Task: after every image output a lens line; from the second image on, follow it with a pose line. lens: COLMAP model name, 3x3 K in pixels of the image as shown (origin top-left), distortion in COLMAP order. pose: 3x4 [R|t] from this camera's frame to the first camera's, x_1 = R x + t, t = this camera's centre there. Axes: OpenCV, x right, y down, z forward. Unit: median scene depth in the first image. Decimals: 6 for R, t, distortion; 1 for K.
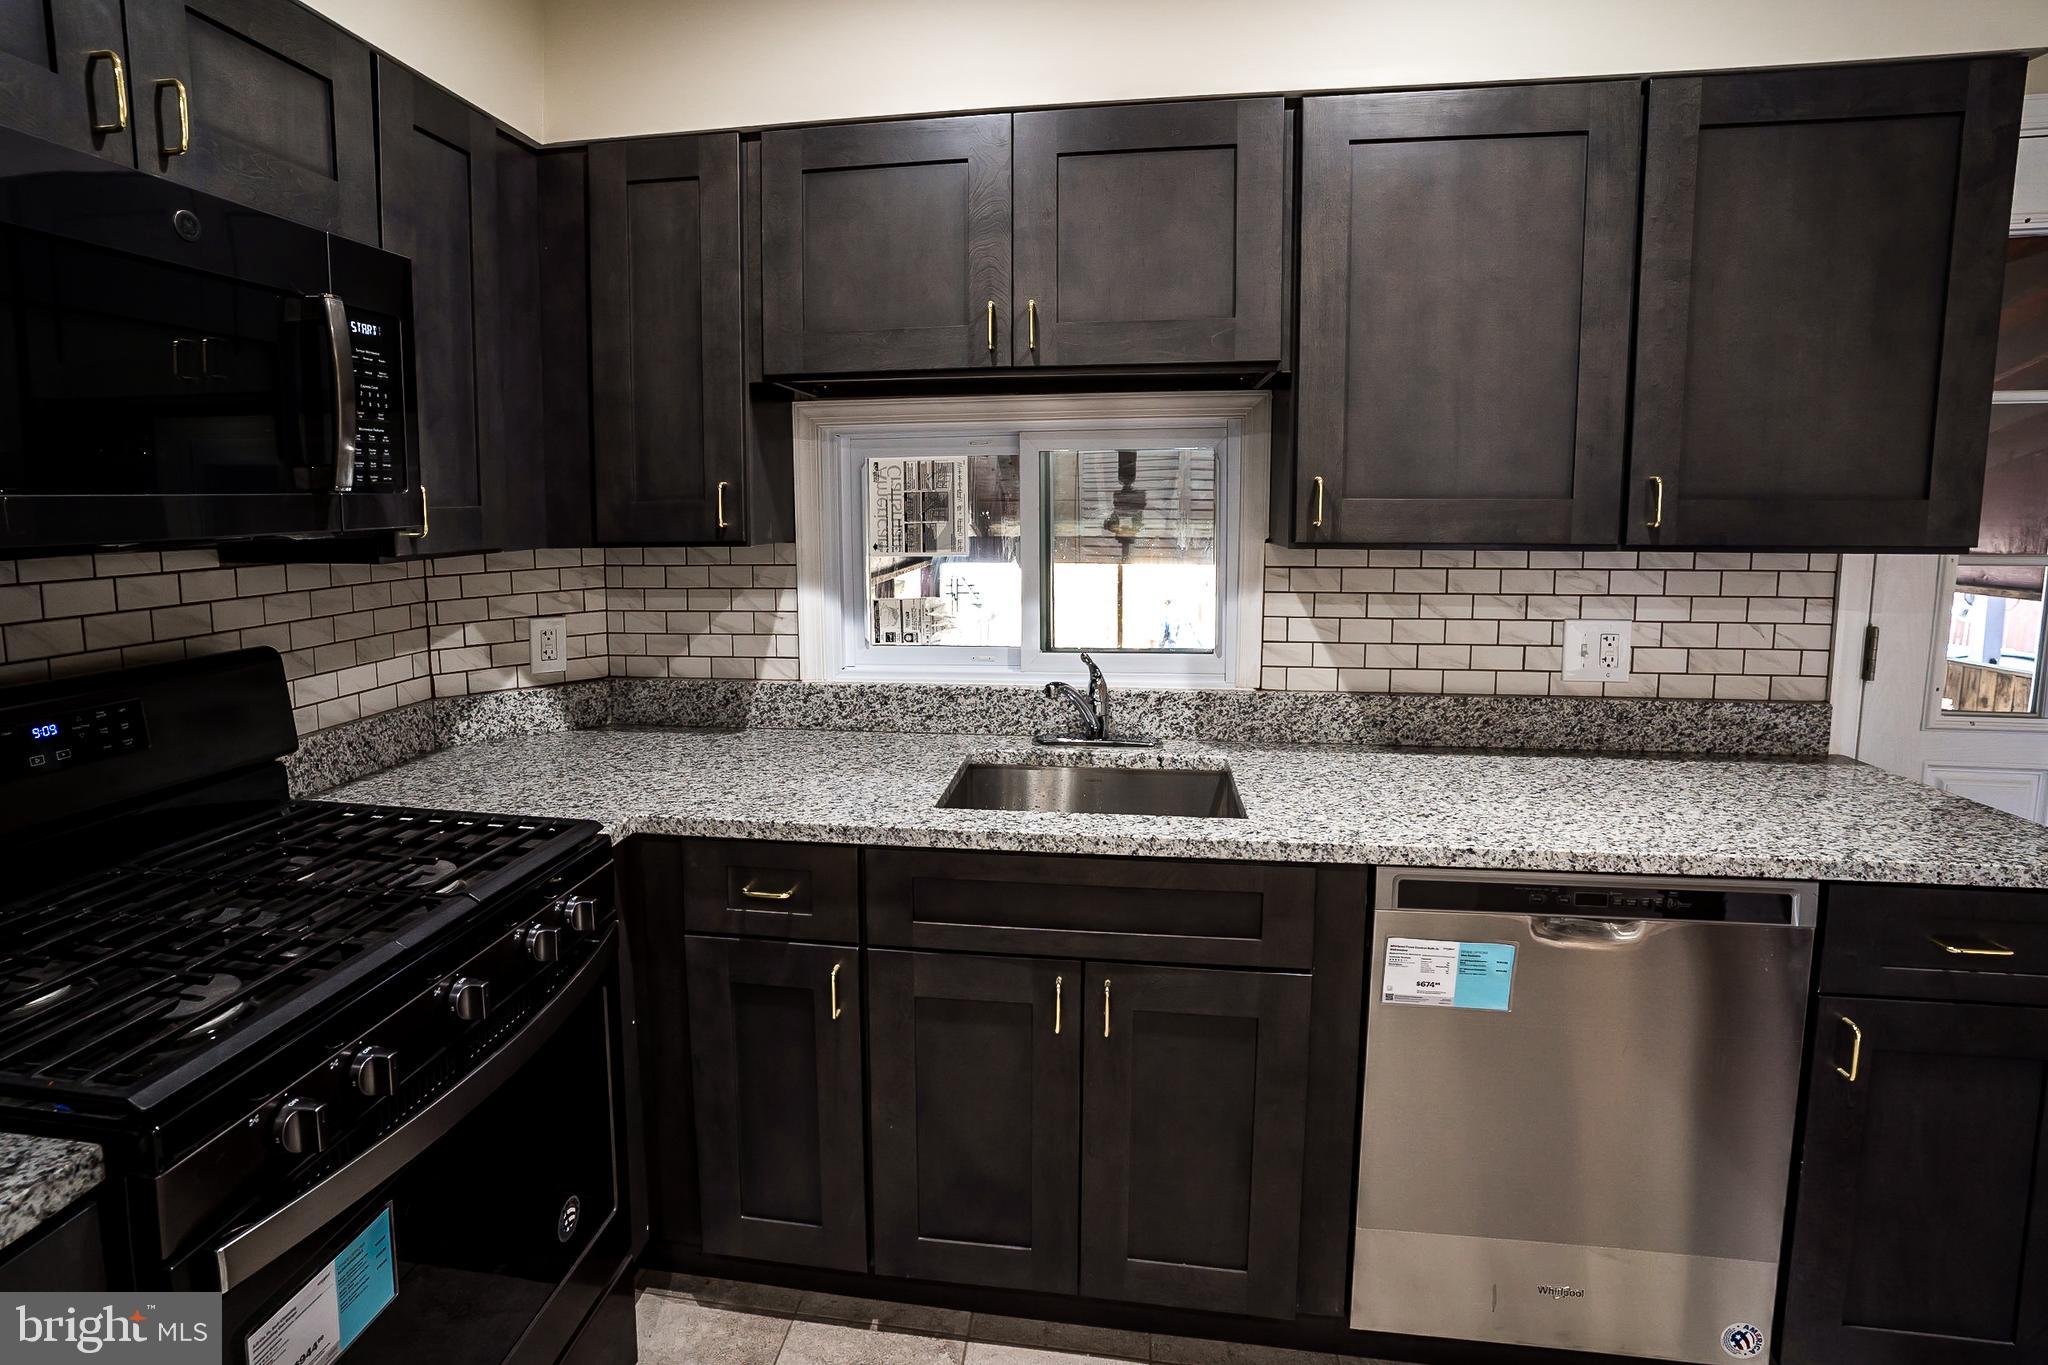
lens RADIAL K [[1040.8, 0, 947.8], [0, 1040.8, 612.6], [0, 0, 1]] dist [-0.063047, 0.022506]
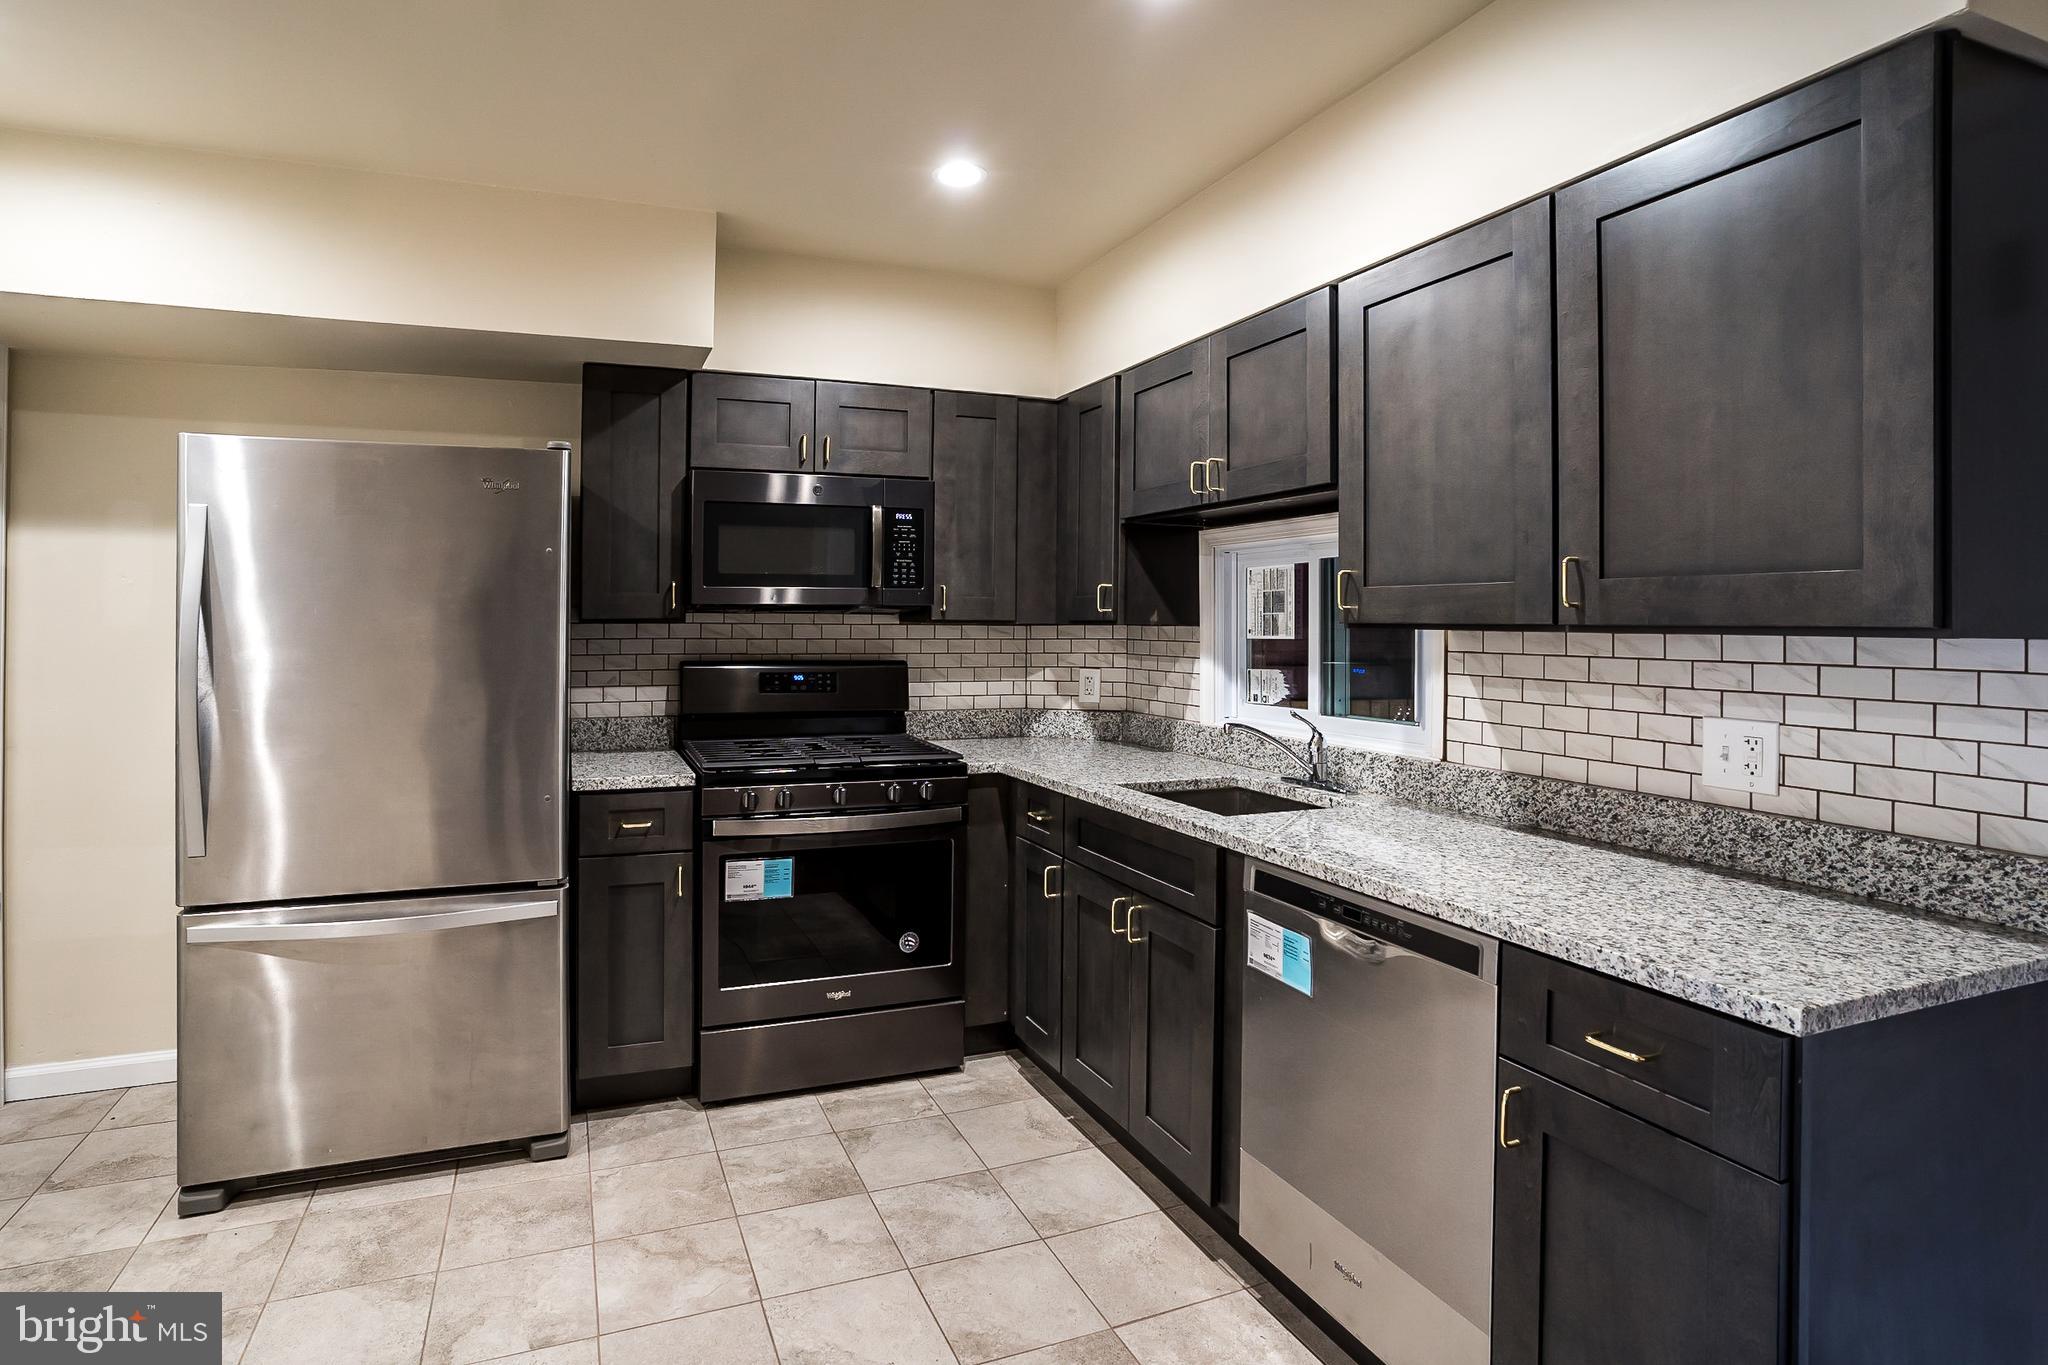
lens RADIAL K [[1040.8, 0, 933.4], [0, 1040.8, 611.3], [0, 0, 1]] dist [-0.063047, 0.022506]
pose [[0.493951, 0.004236, -0.869479, 1.095142], [-0.107956, 0.992549, -0.056494, 0.040466], [0.862761, 0.121771, 0.490728, -0.041196]]
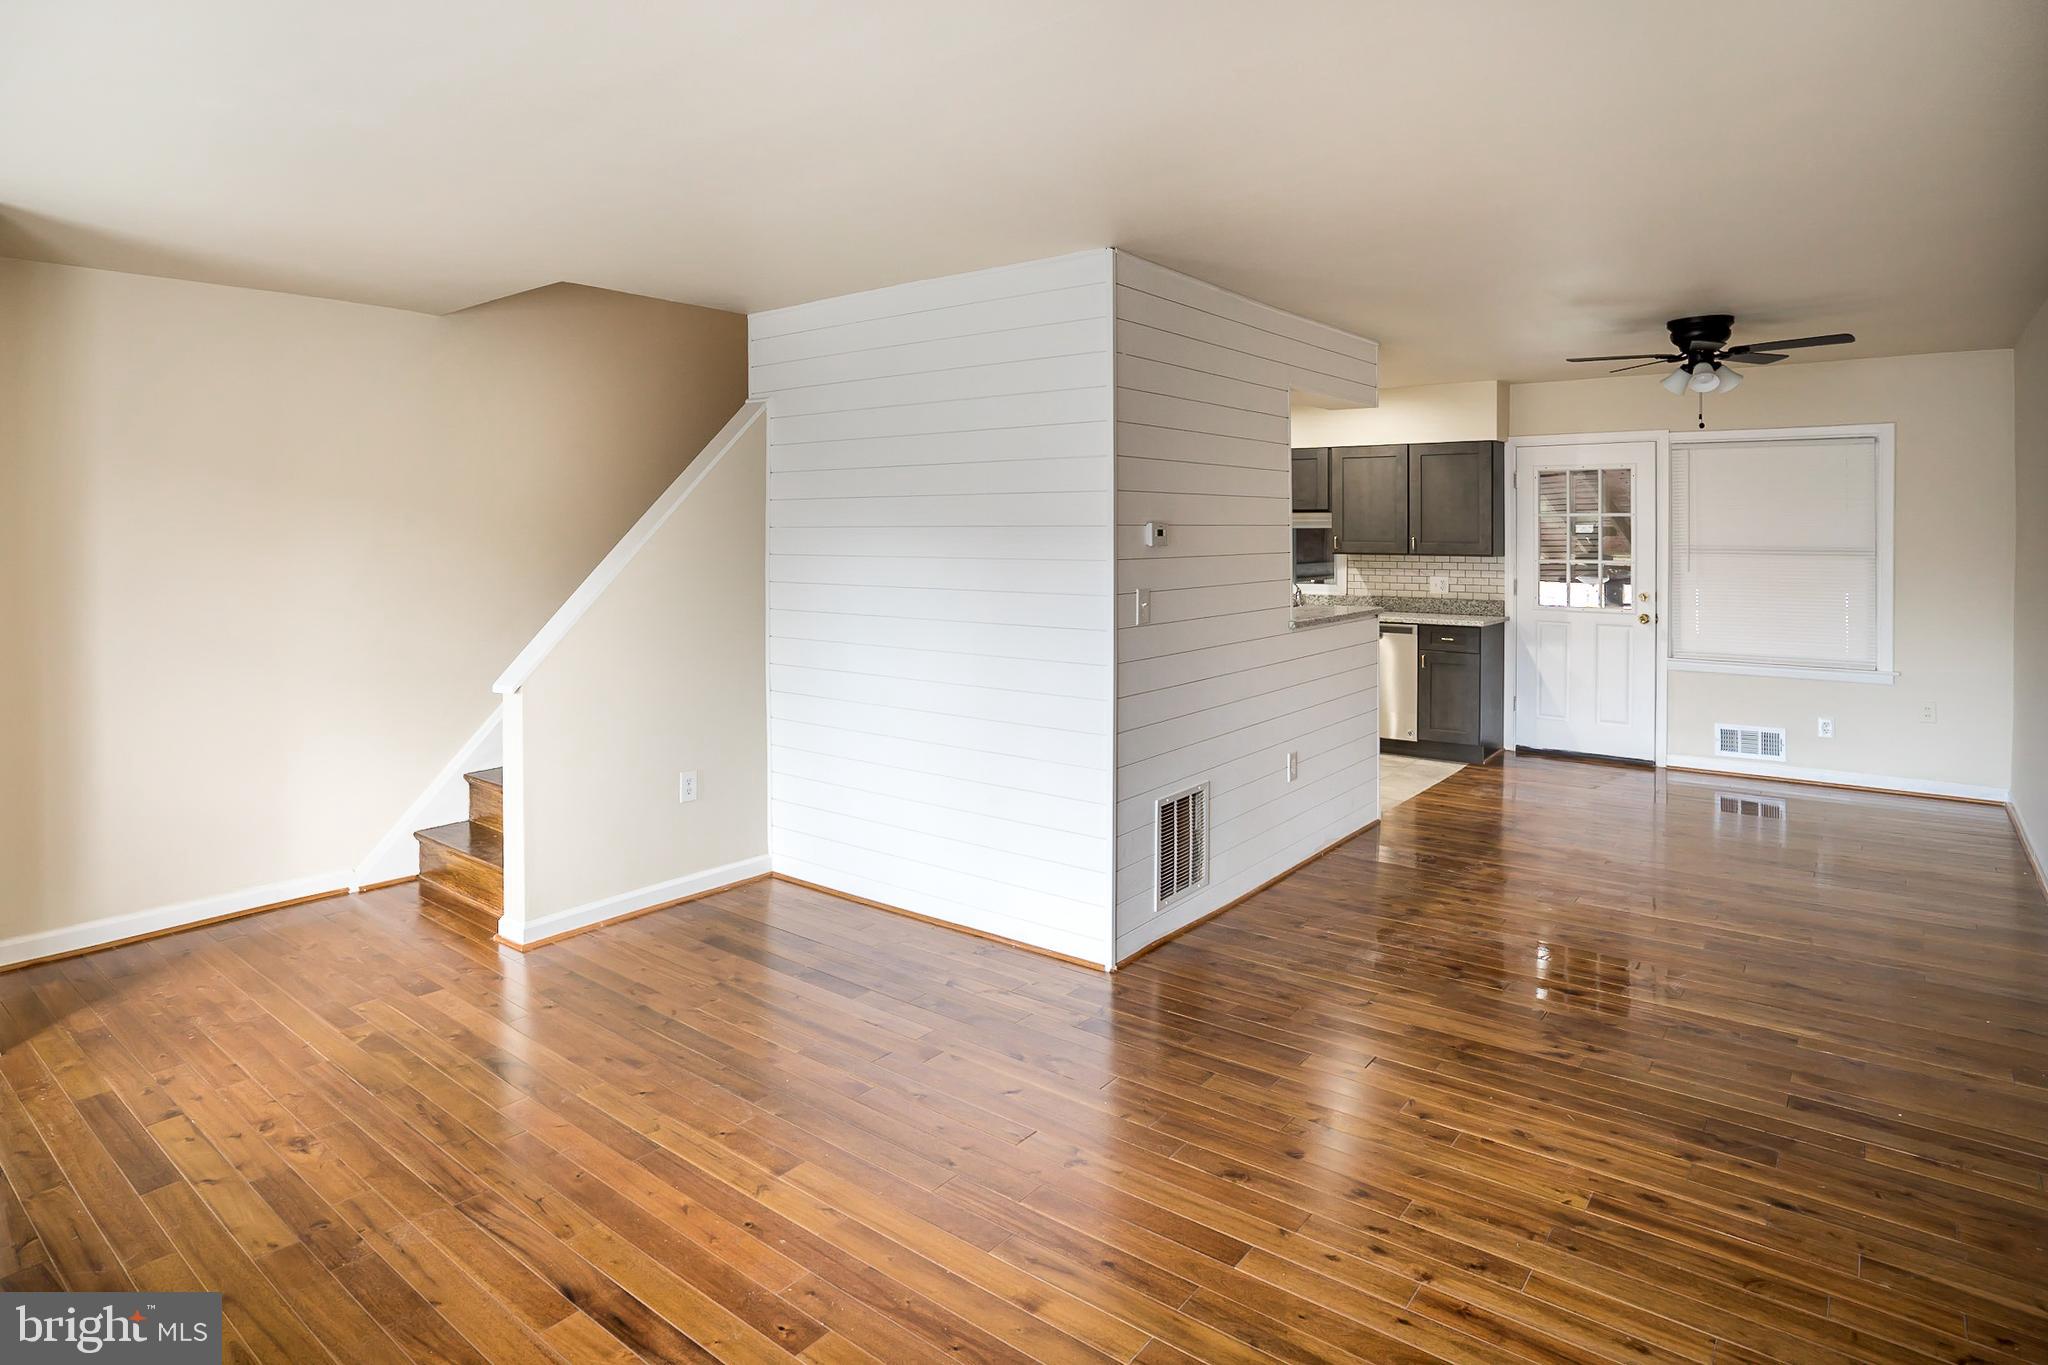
lens RADIAL K [[1040.8, 0, 929.7], [0, 1040.8, 529.3], [0, 0, 1]] dist [-0.063047, 0.022506]
pose [[0.837856, 0.010128, -0.545798, 1.149033], [-0.075432, 0.992384, -0.097381, 0.340664], [0.540655, 0.122762, 0.832239, -3.094104]]
